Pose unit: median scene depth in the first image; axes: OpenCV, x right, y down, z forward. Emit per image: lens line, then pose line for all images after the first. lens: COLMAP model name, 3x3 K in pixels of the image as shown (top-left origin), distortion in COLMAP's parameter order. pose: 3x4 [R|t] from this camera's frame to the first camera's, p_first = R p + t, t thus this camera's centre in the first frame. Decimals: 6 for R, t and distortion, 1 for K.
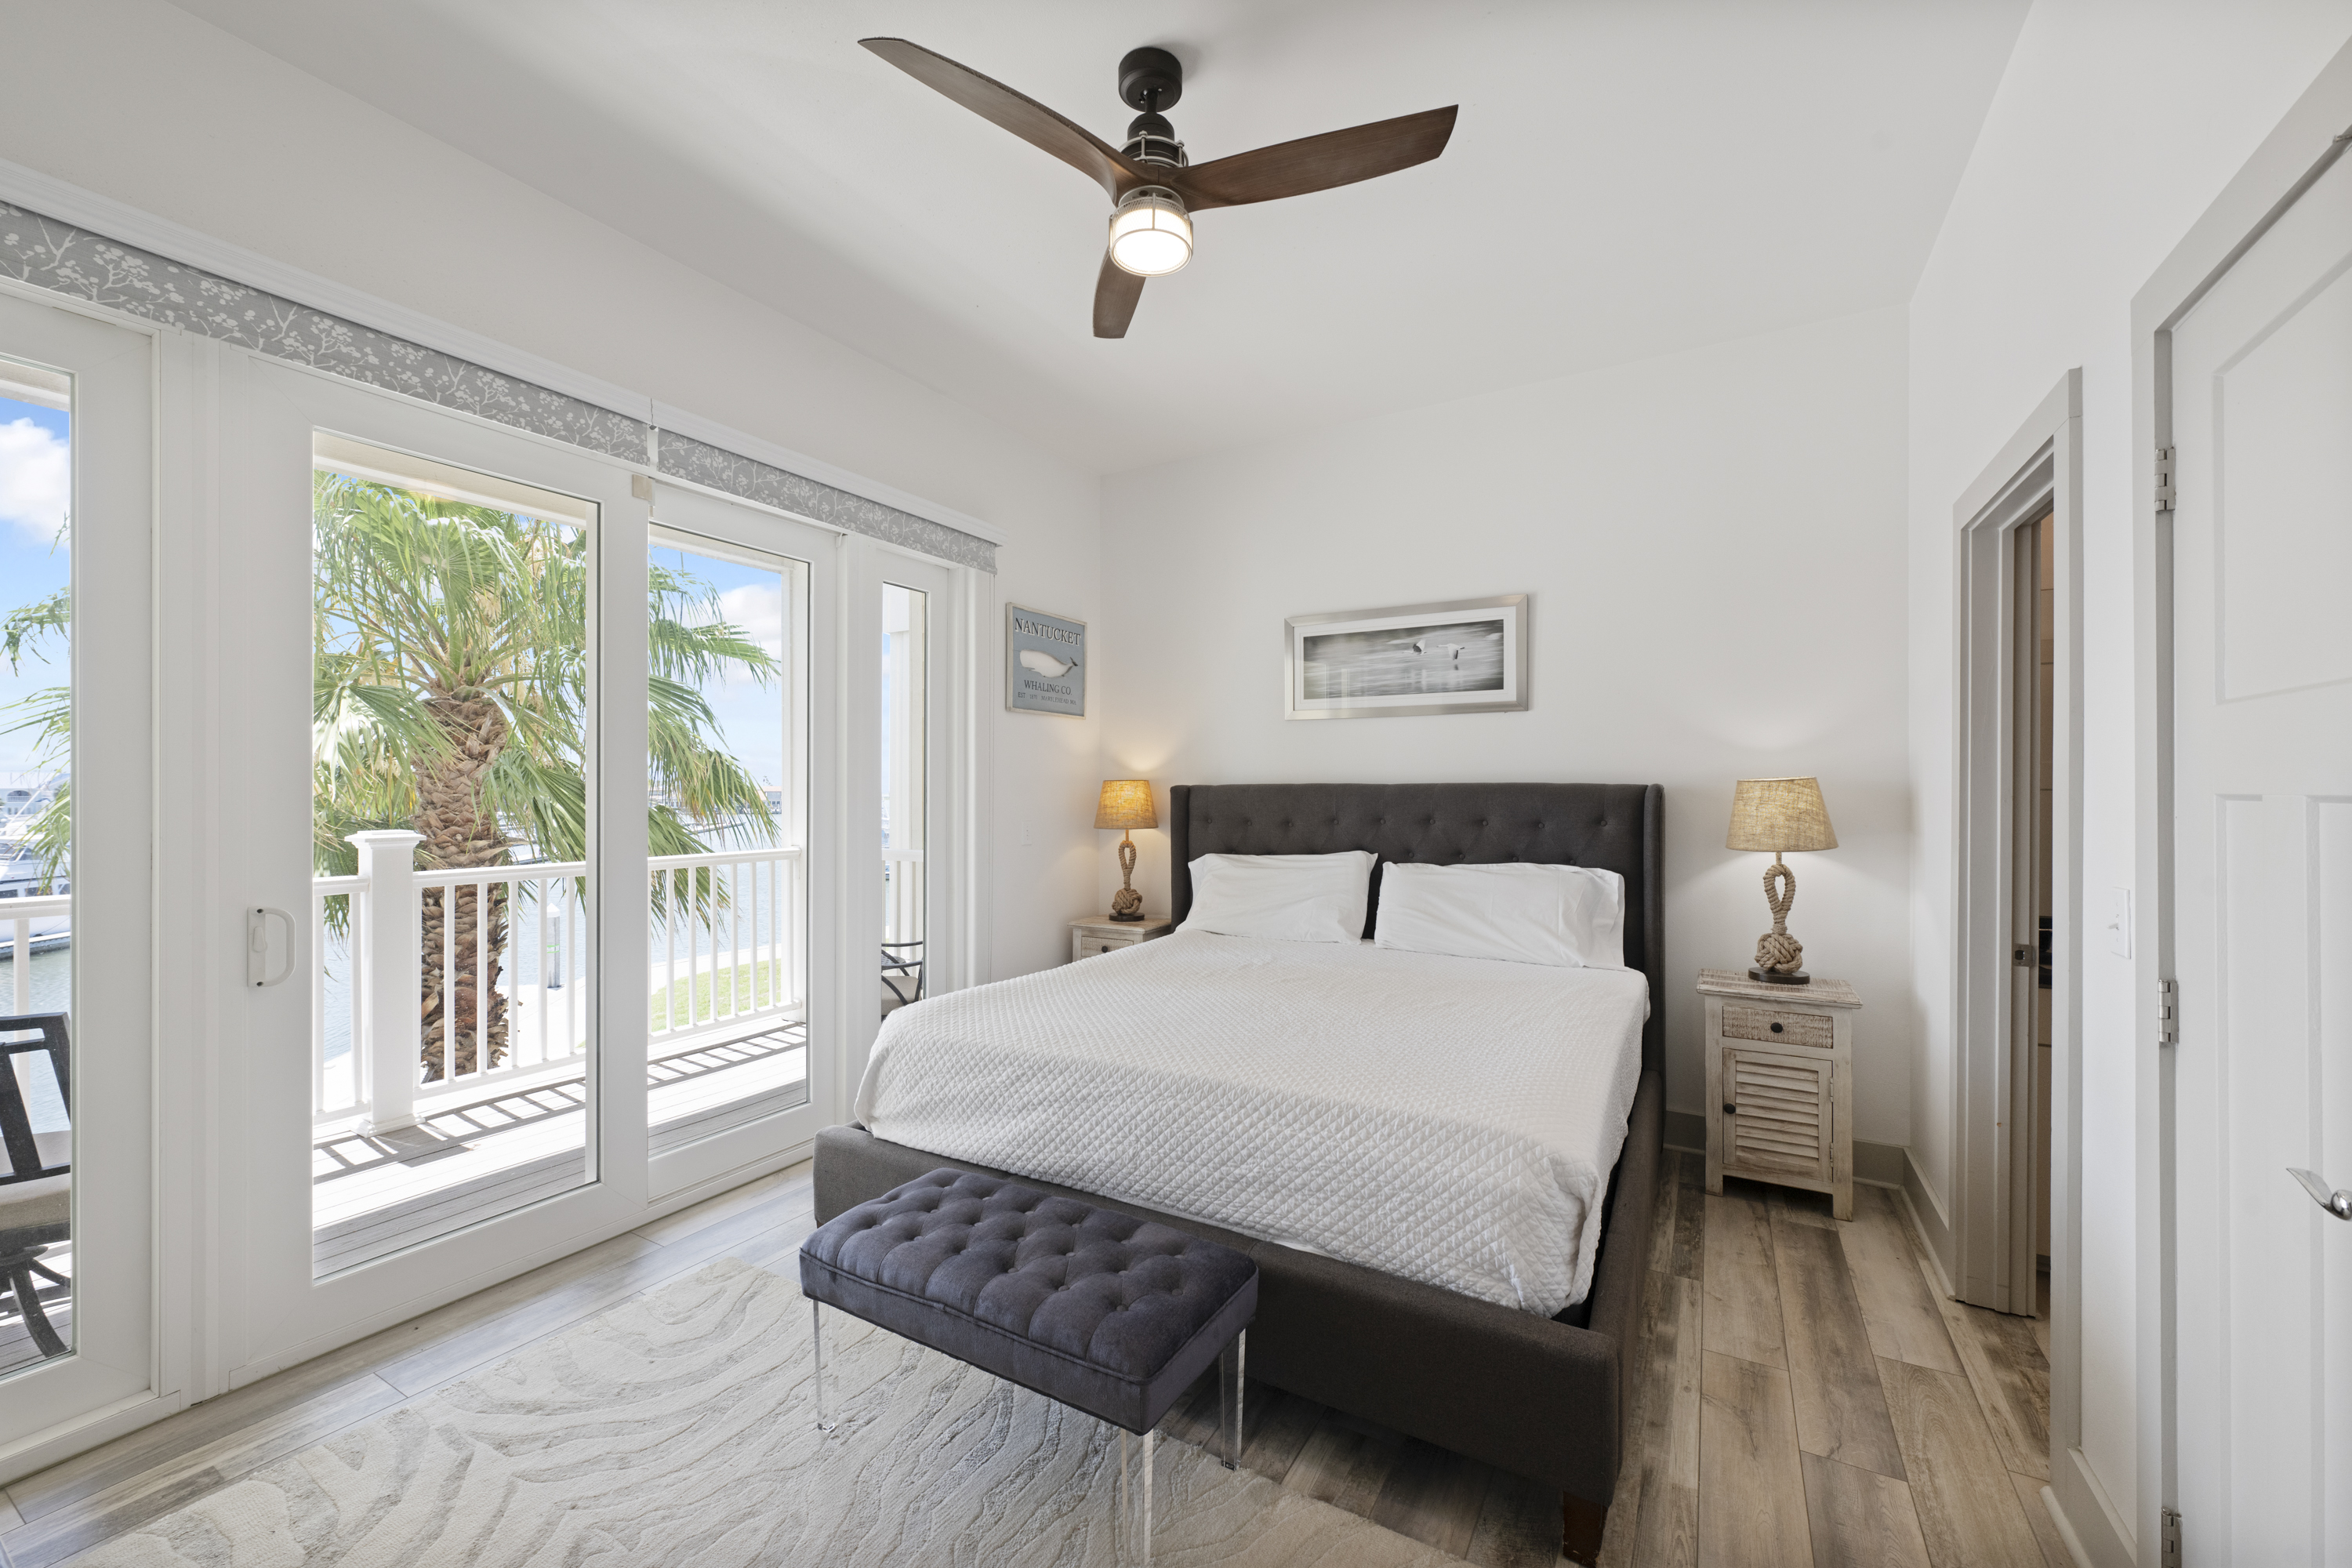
lens RADIAL K [[931.7, 0, 1172.7], [0, 931.7, 791.6], [0, 0, 1]] dist [0.000143, 0.000300]
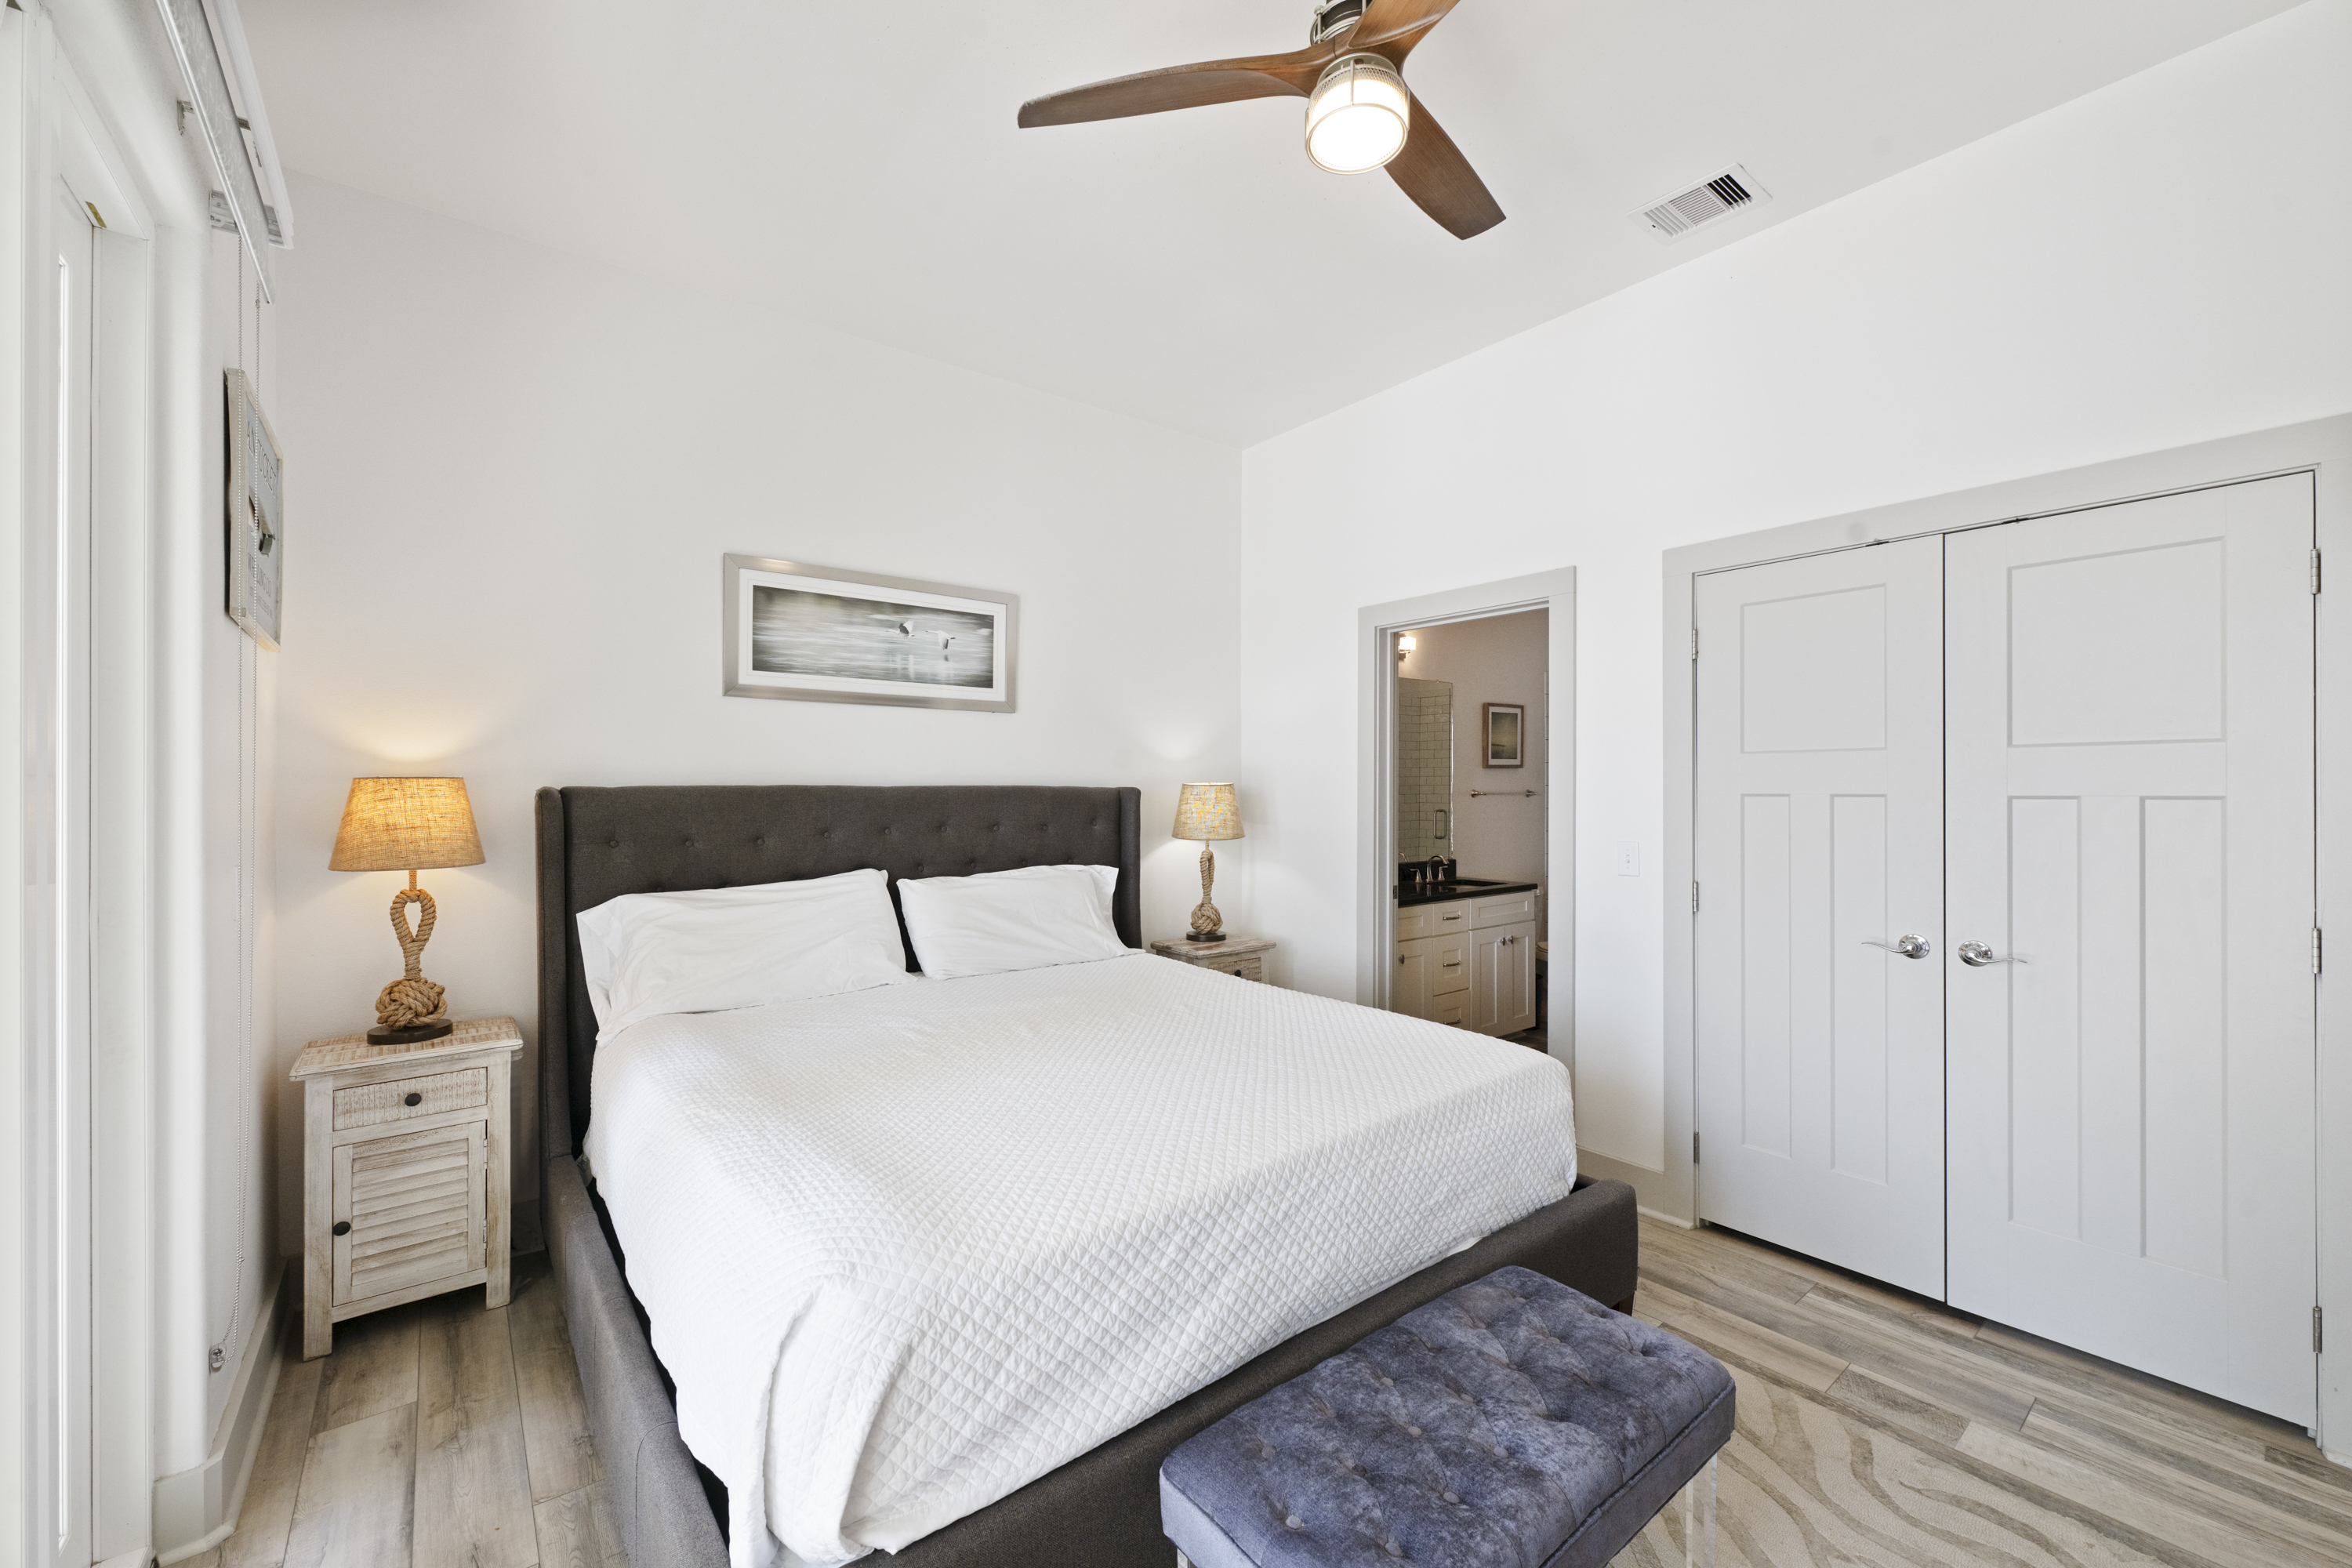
lens RADIAL K [[931.7, 0, 1172.5], [0, 931.7, 791.3], [0, 0, 1]] dist [0.000143, 0.000300]
pose [[0.361049, -0.002090, 0.932544, -0.463581], [0.004278, 0.999991, 0.000585, -0.002946], [-0.932537, 0.003778, 0.361055, 0.467464]]
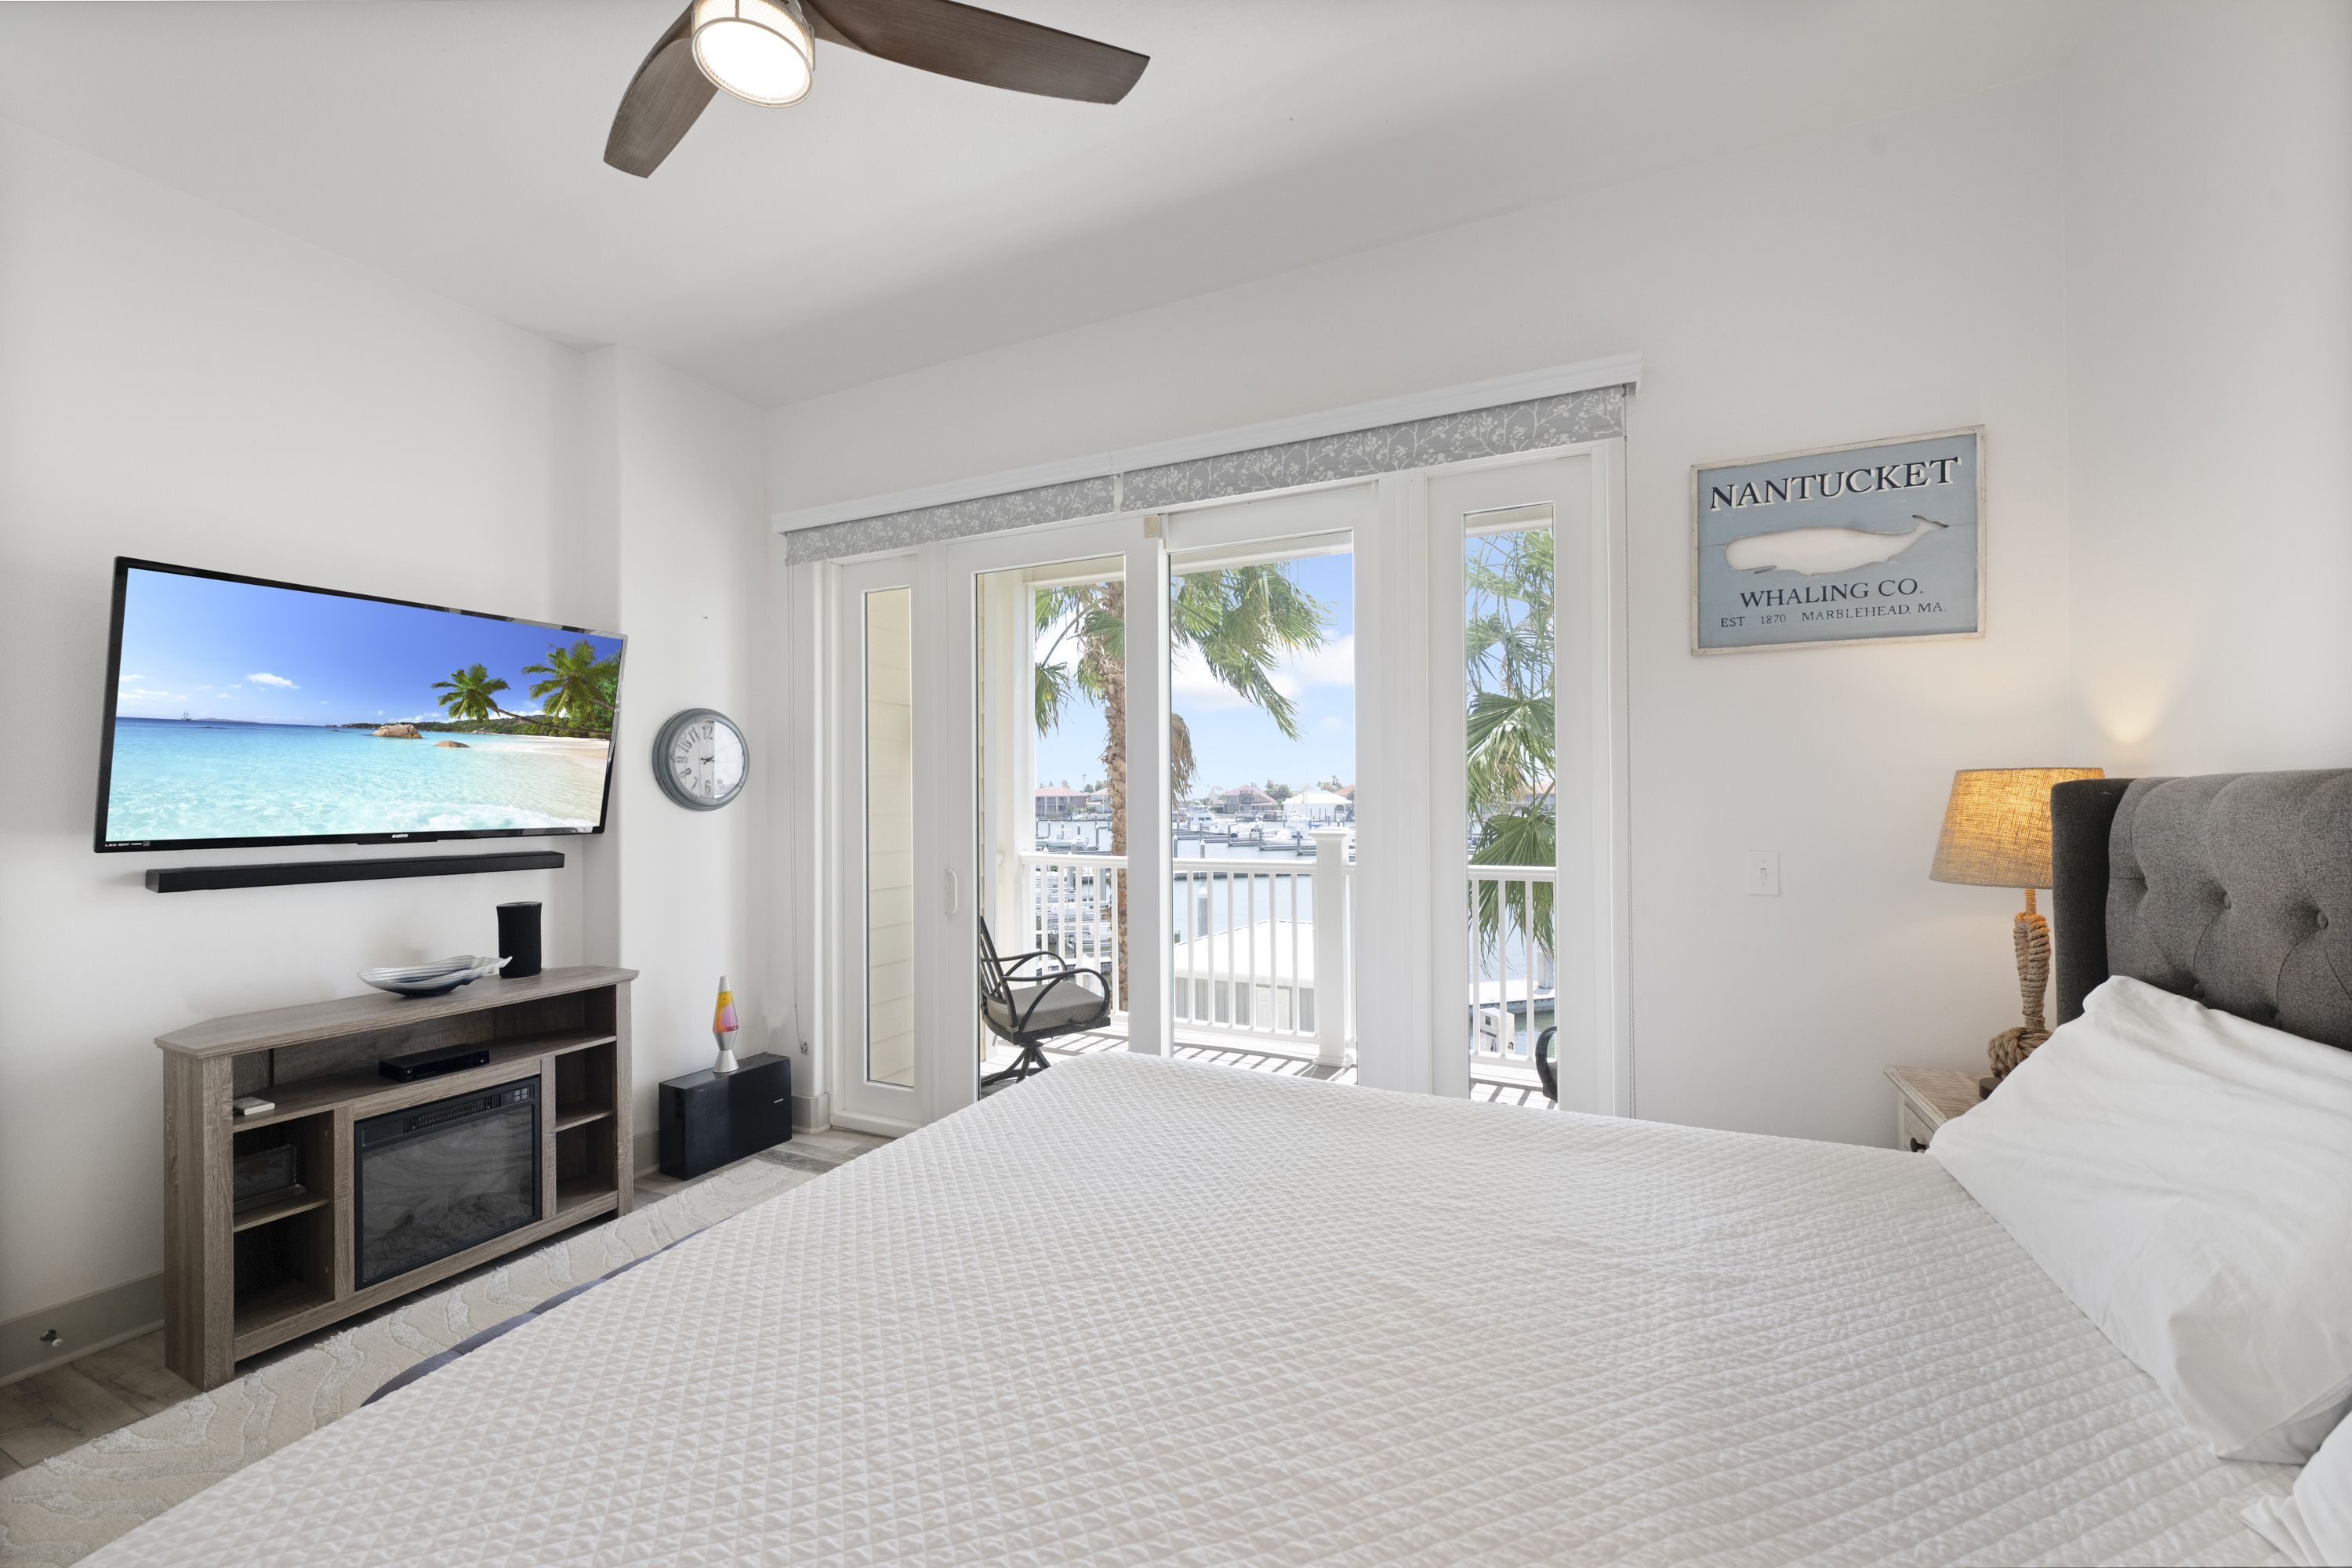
lens RADIAL K [[931.7, 0, 1171.5], [0, 931.7, 791.1], [0, 0, 1]] dist [0.000143, 0.000300]
pose [[0.034335, -0.000838, -0.999410, 0.426667], [-0.010238, 0.999947, -0.001191, 0.001176], [0.999358, 0.010273, 0.034324, 0.731228]]
